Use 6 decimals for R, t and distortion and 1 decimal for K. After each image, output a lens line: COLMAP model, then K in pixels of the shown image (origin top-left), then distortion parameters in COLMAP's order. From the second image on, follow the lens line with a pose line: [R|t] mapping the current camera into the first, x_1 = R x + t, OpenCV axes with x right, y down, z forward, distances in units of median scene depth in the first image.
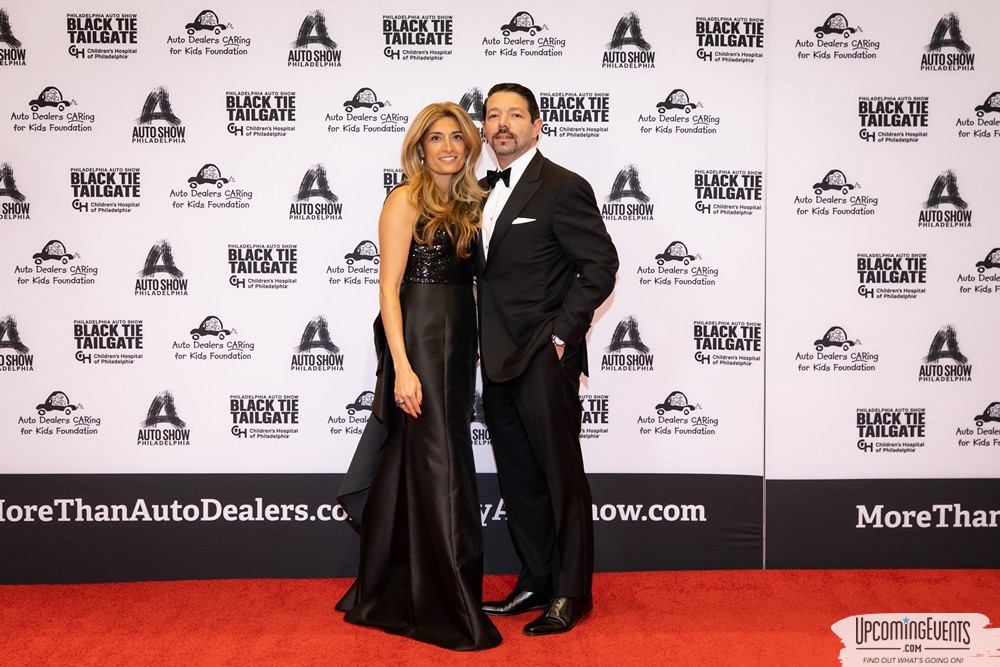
lens RADIAL K [[863.2, 0, 519.7], [0, 863.2, 331.4], [0, 0, 1]] dist [-0.003015, 0.011789]
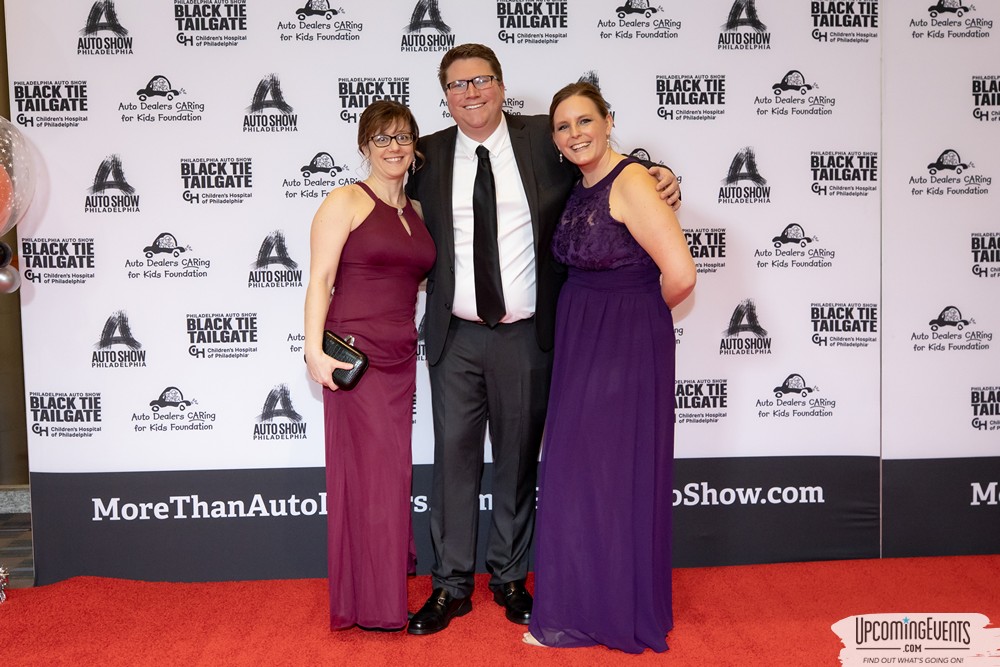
lens RADIAL K [[875.8, 0, 467.3], [0, 875.8, 335.6], [0, 0, 1]] dist [-0.010726, 0.010388]
pose [[0.999496, -0.019479, 0.025084, -0.221703], [0.019040, 0.999663, 0.017652, -0.000116], [-0.025419, -0.017166, 0.999529, -0.002204]]
